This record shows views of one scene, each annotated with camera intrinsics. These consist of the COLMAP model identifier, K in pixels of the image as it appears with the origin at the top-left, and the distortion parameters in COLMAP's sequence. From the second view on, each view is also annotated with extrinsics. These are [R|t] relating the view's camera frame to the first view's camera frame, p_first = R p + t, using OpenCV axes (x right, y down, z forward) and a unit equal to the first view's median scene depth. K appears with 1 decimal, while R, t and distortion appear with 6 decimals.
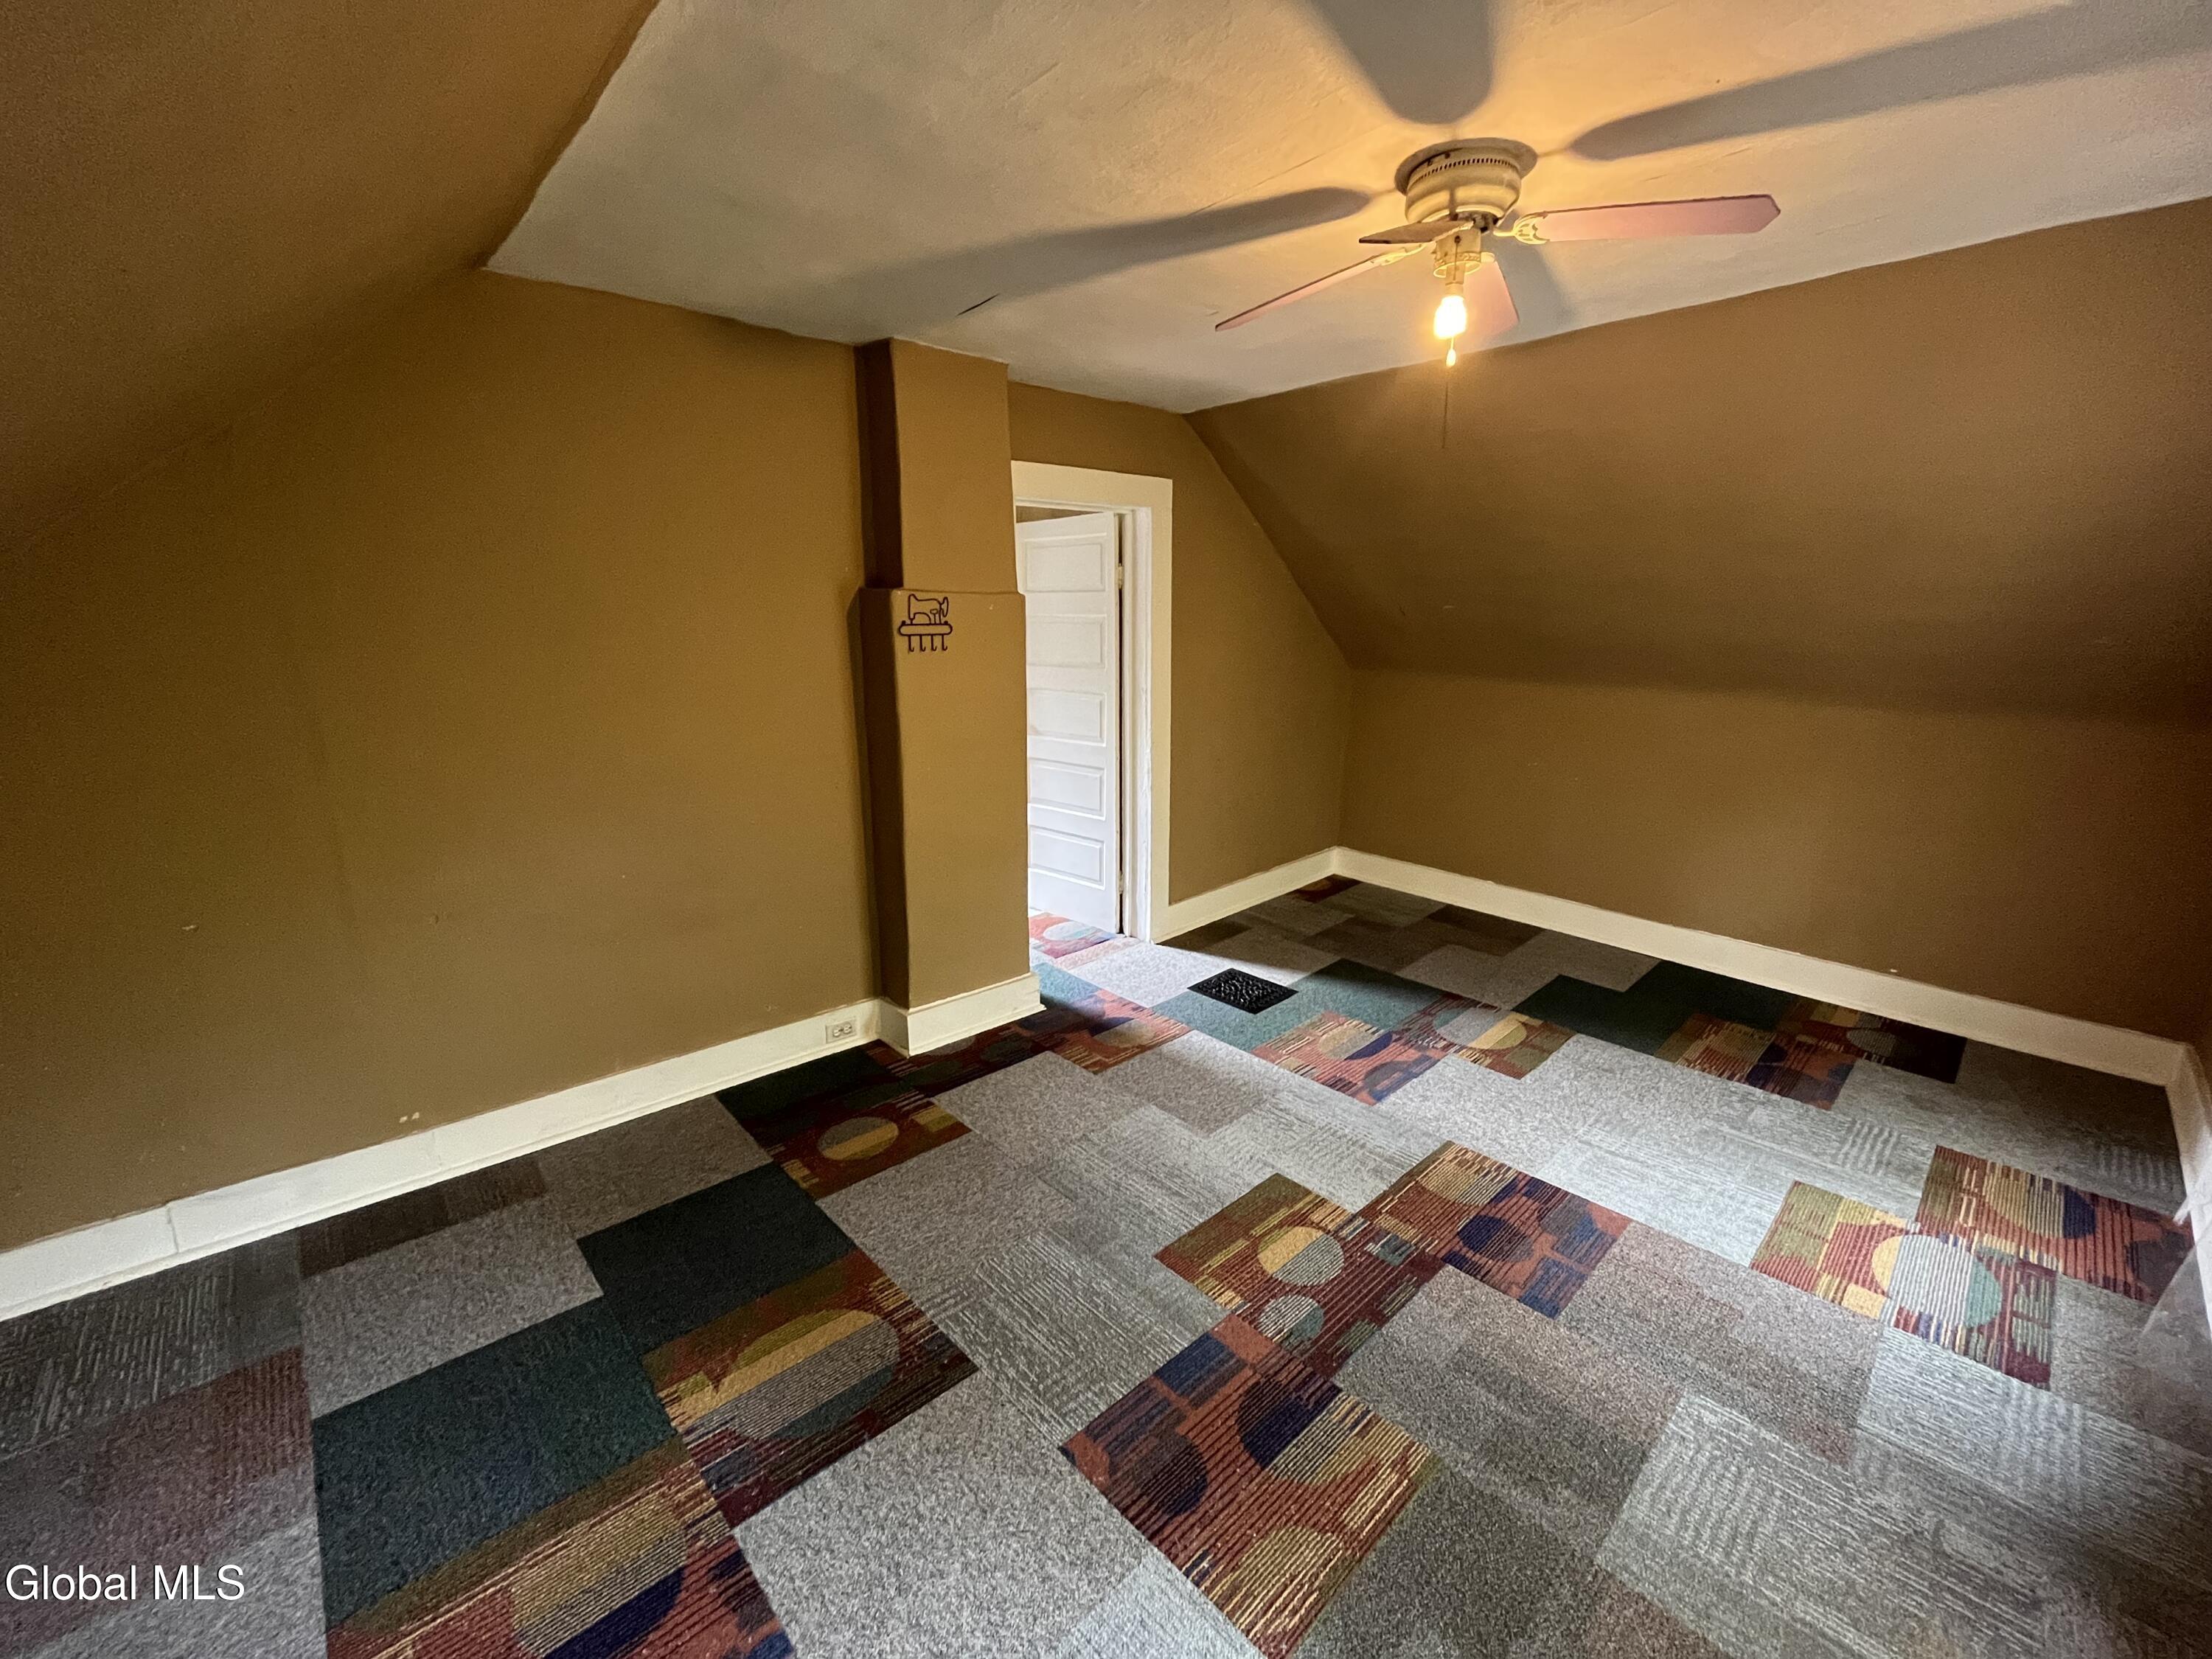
lens RADIAL K [[895.7, 0, 1109.7], [0, 895.7, 828.2], [0, 0, 1]] dist [-0.003011, 0.000268]
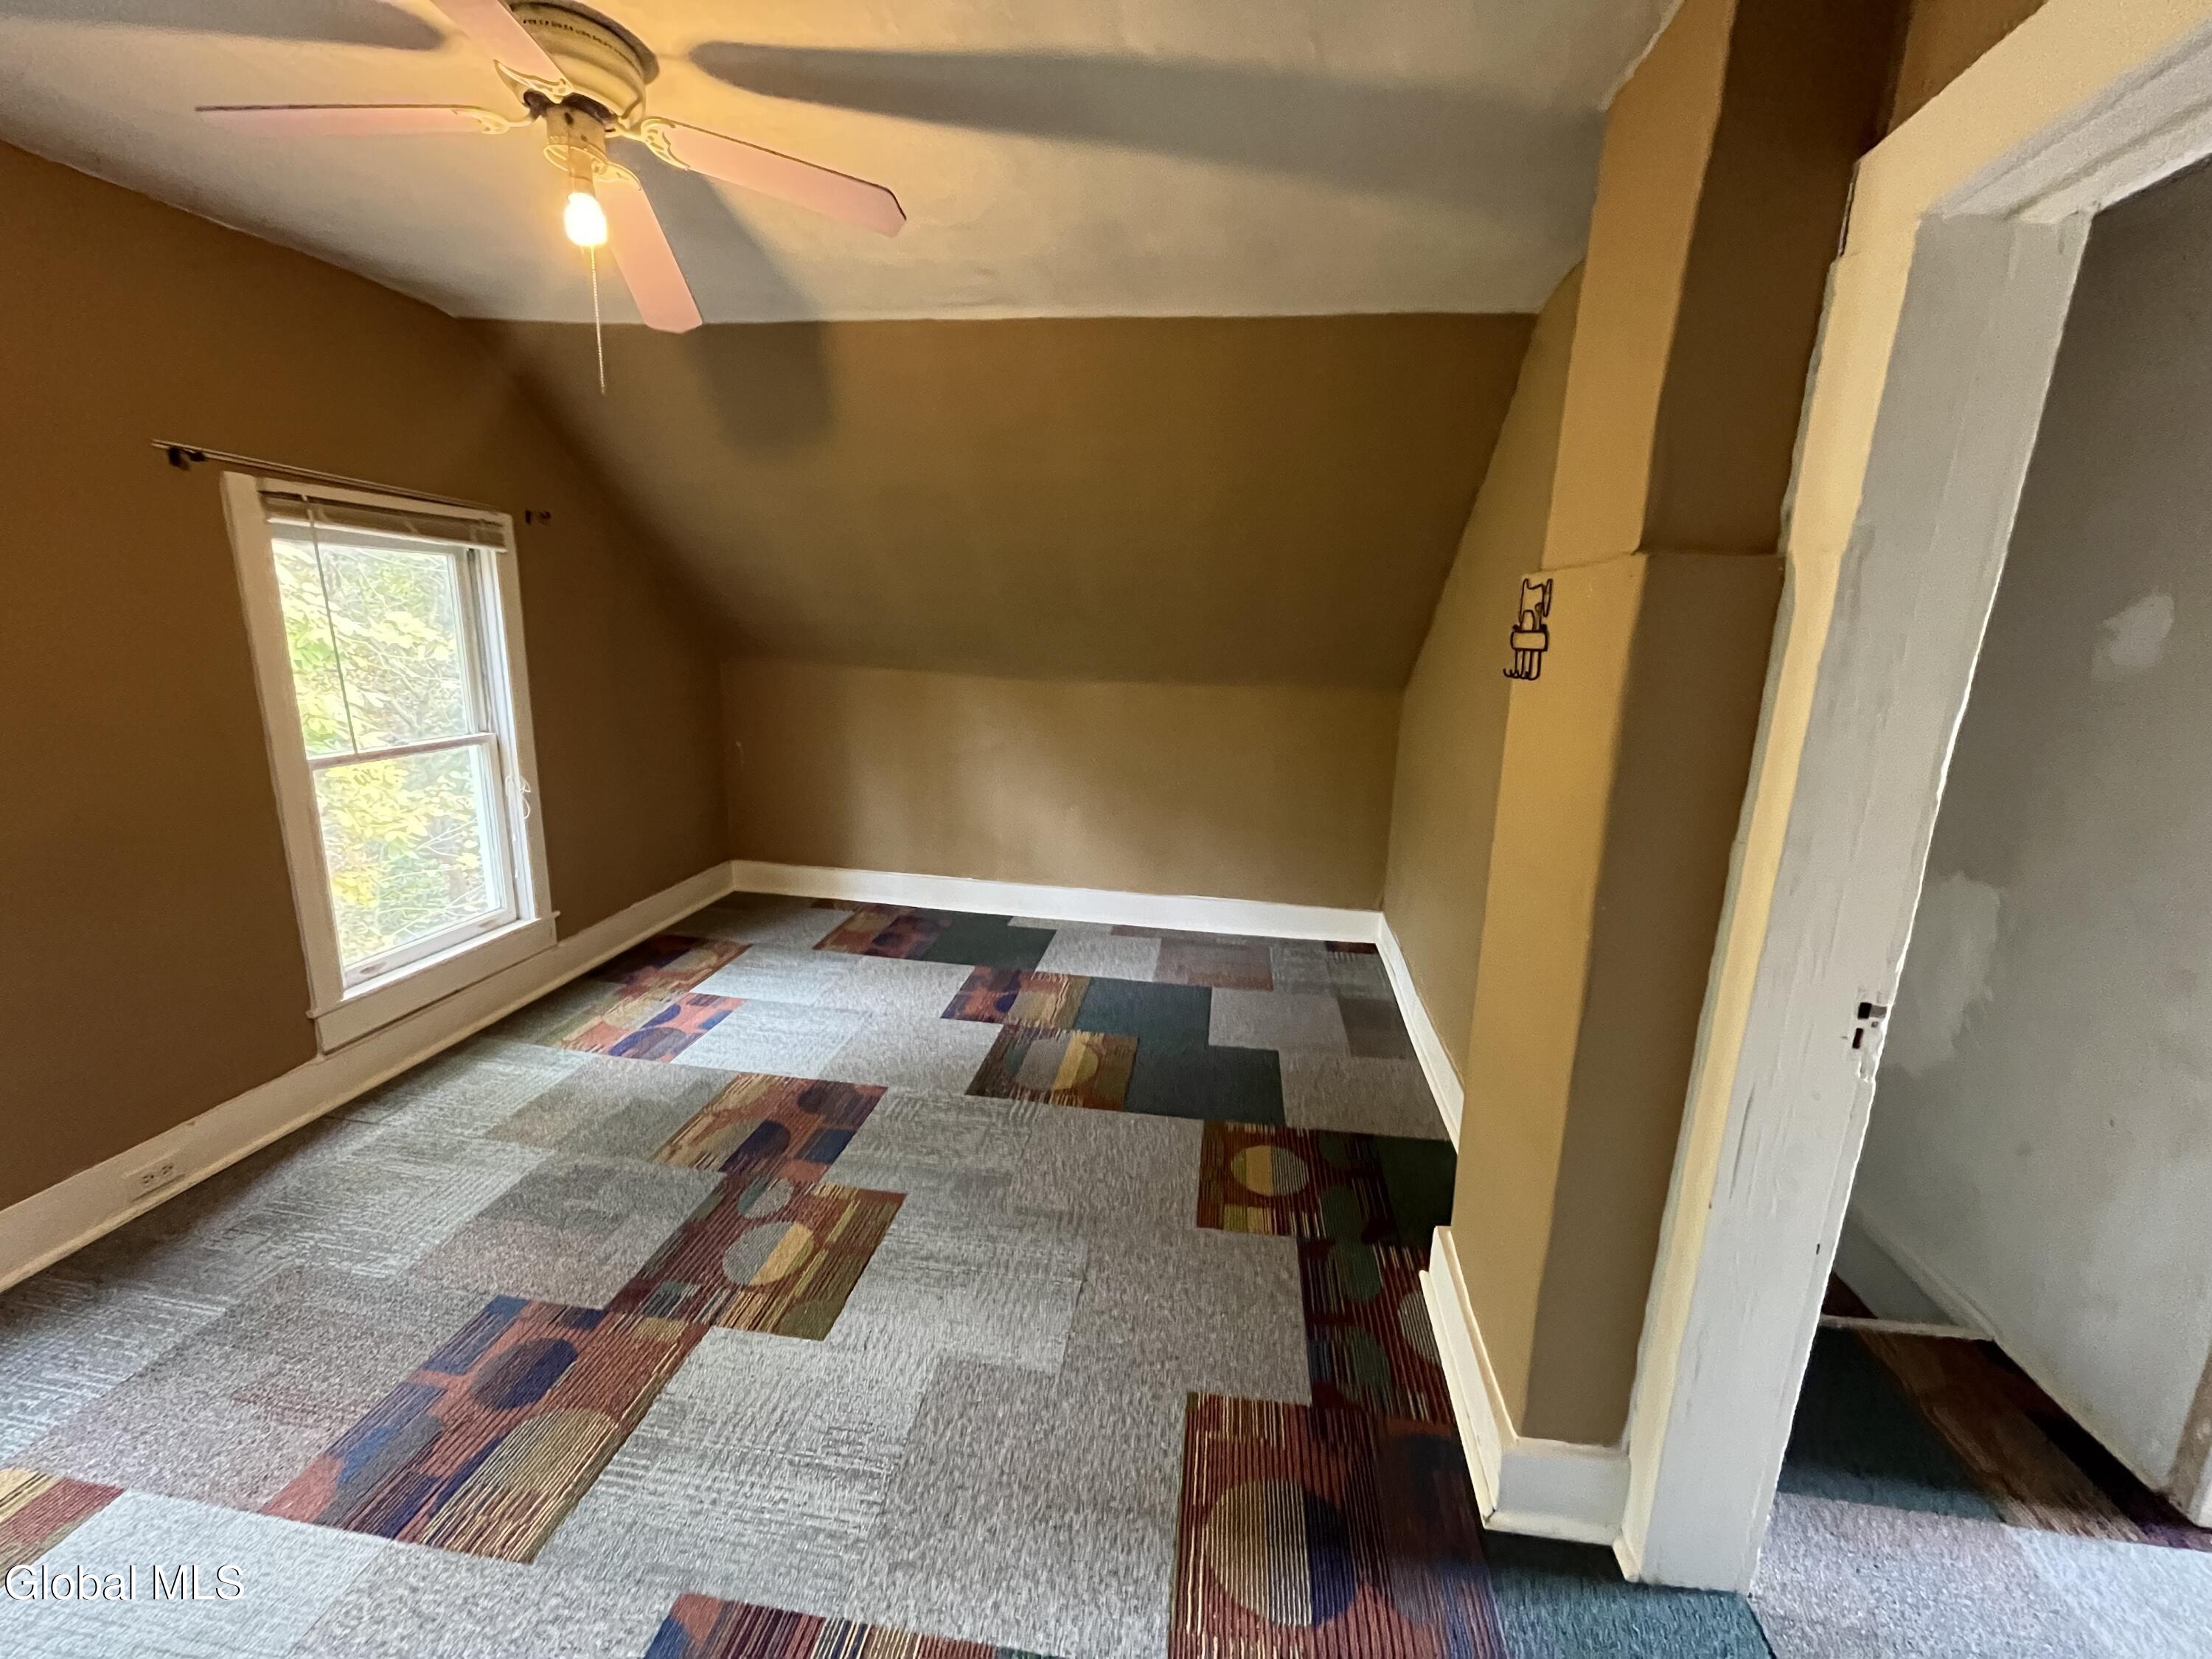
lens RADIAL K [[895.7, 0, 1112.6], [0, 895.7, 824.7], [0, 0, 1]] dist [-0.003011, 0.000268]
pose [[-0.771850, 0.112148, -0.625836, 0.473949], [-0.178209, 0.906705, 0.382266, -0.375465], [0.610319, 0.406582, -0.679855, 1.671703]]
